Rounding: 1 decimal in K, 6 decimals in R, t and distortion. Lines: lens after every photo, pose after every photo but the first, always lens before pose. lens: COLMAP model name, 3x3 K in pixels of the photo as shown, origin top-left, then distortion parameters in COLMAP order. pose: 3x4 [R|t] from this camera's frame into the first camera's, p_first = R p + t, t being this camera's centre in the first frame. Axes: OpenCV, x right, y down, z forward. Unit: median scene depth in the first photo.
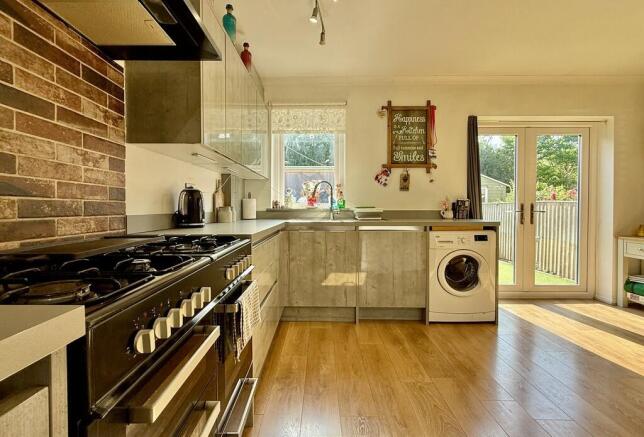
lens RADIAL K [[303.4, 0, 318.8], [0, 303.4, 214.5], [0, 0, 1]] dist [-0.004585, -0.000652]
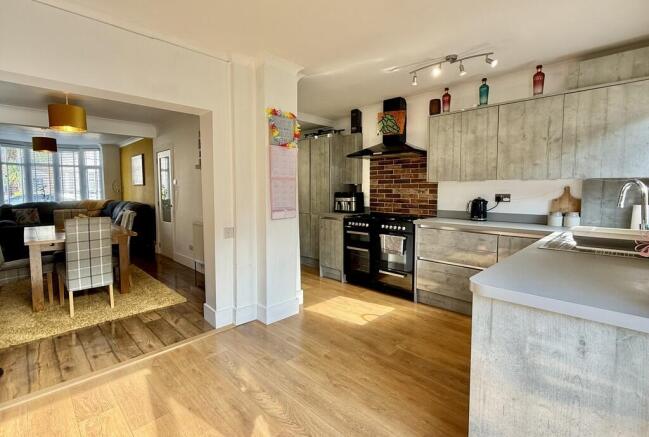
lens RADIAL K [[302.9, 0, 315.3], [0, 302.9, 209.6], [0, 0, 1]] dist [0.005360, 0.000503]
pose [[-0.717098, 0.040895, -0.695771, 0.869032], [-0.017911, 0.996866, 0.077052, -0.081404], [0.696742, 0.067716, -0.714118, 0.946814]]
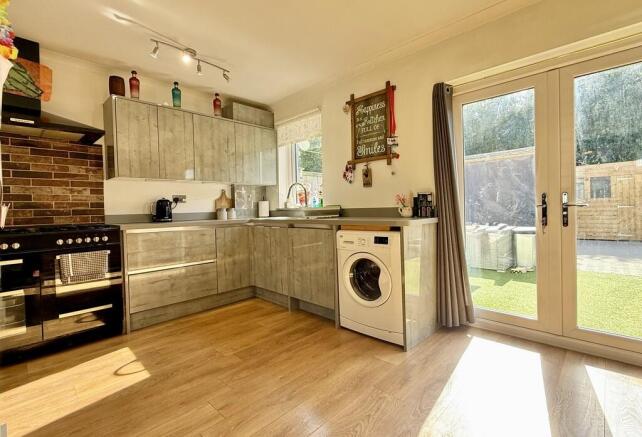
lens RADIAL K [[304.2, 0, 320.3], [0, 304.2, 213.6], [0, 0, 1]] dist [-0.003355, 0.001263]
pose [[0.717867, -0.006043, -0.696154, 0.829376], [0.008616, 0.999963, 0.000204, 0.002065], [0.696127, -0.006144, 0.717893, 0.234336]]
